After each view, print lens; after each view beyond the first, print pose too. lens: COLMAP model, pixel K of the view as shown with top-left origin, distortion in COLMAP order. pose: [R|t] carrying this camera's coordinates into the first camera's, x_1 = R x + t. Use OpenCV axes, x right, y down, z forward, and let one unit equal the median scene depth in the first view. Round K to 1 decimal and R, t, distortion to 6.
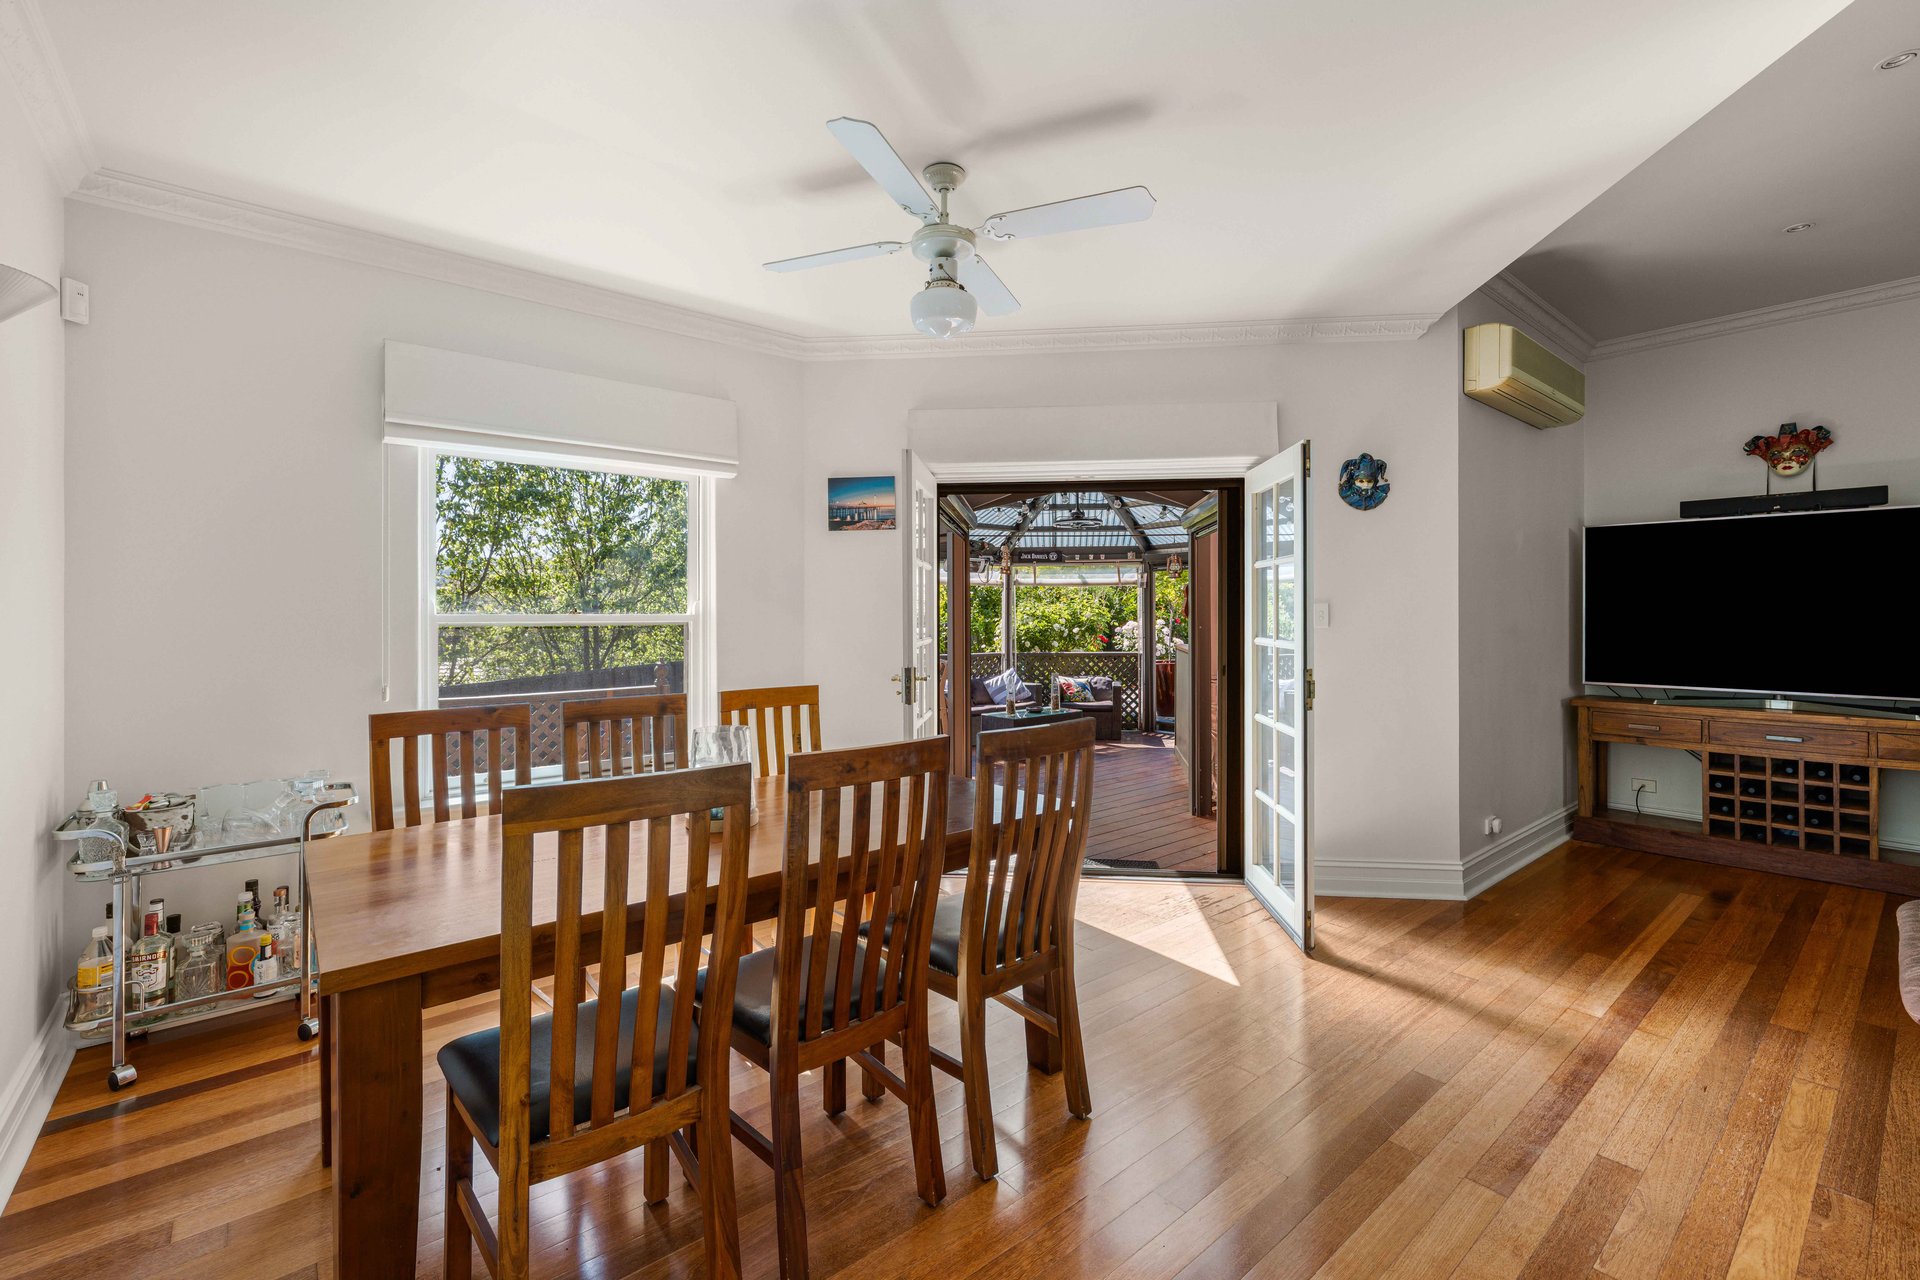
lens RADIAL K [[815.5, 0, 959.4], [0, 815.5, 620.0], [0, 0, 1]] dist [0.000738, 0.000012]
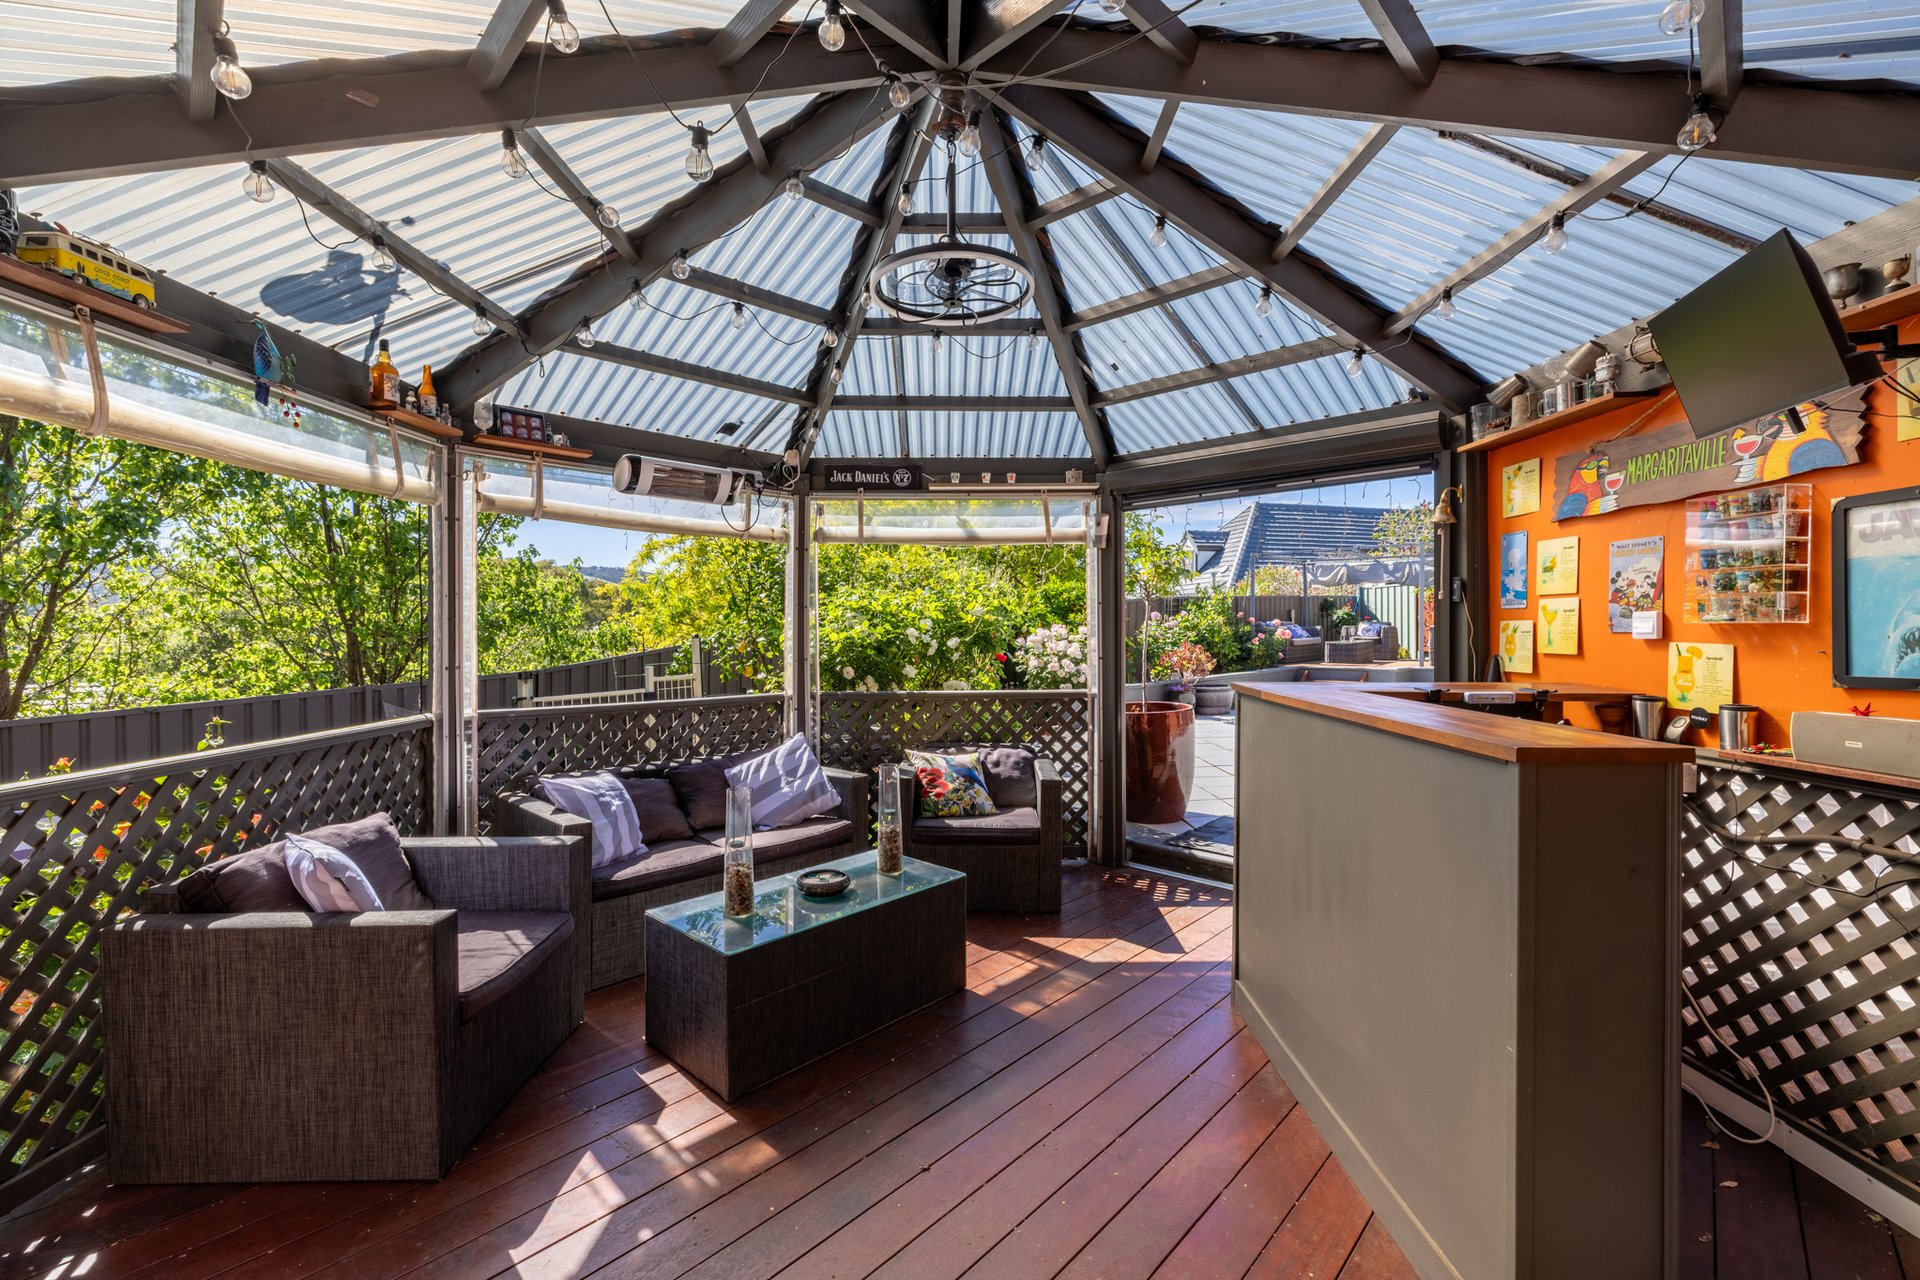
lens RADIAL K [[815.5, 0, 959.4], [0, 815.5, 637.2], [0, 0, 1]] dist [0.000738, 0.000012]
pose [[0.990076, -0.000037, 0.140533, 0.083860], [-0.000632, 0.999989, 0.004713, 0.007649], [-0.140532, -0.004755, 0.990065, 0.556636]]
